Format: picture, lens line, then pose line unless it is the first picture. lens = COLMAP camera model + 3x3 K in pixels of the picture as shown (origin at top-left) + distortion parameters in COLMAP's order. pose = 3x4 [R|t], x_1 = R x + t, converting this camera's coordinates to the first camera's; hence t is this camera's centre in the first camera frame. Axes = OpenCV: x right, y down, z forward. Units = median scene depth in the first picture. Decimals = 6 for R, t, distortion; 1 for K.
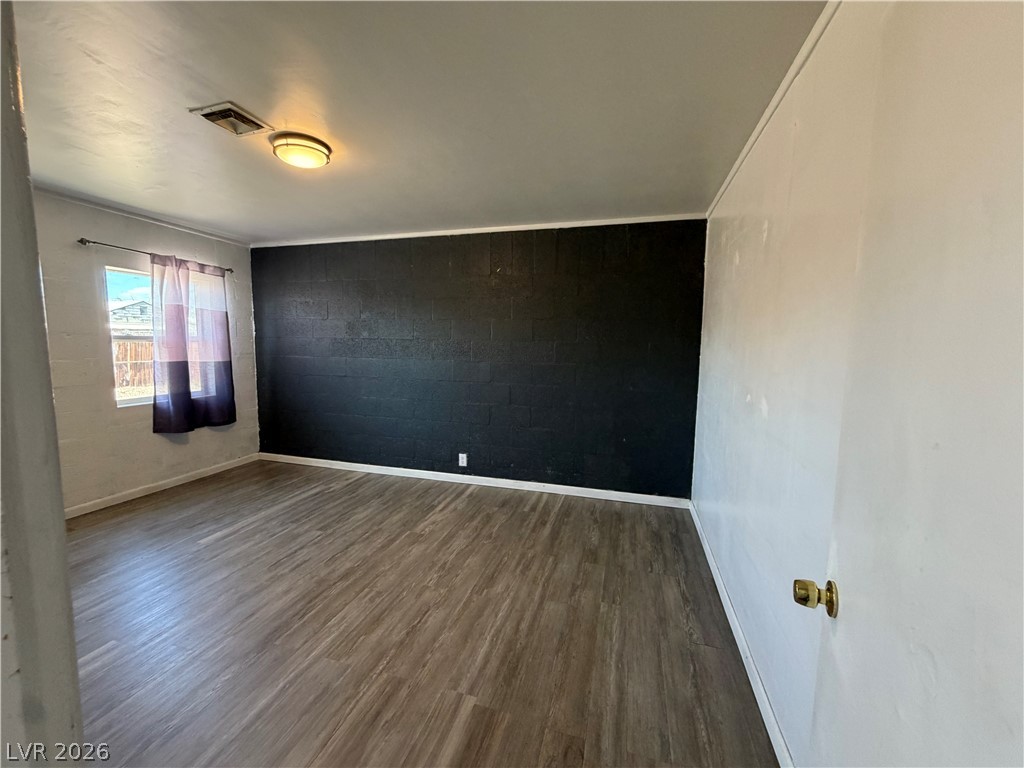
lens RADIAL K [[426.5, 0, 511.3], [0, 426.5, 385.4], [0, 0, 1]] dist [0.002535, -0.000909]
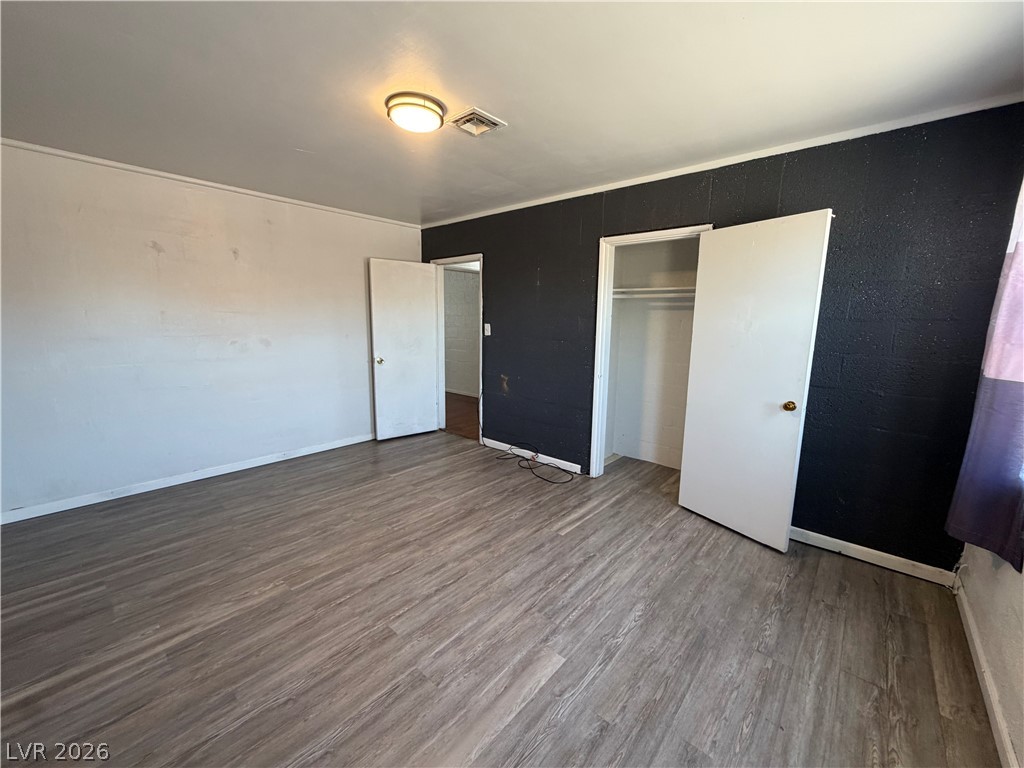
lens RADIAL K [[426.5, 0, 510.7], [0, 426.5, 385.8], [0, 0, 1]] dist [0.002535, -0.000909]
pose [[-0.907839, -0.095806, 0.408228, -1.008174], [0.012147, 0.967131, 0.253987, -0.193280], [-0.419143, 0.235537, -0.876836, 1.698695]]
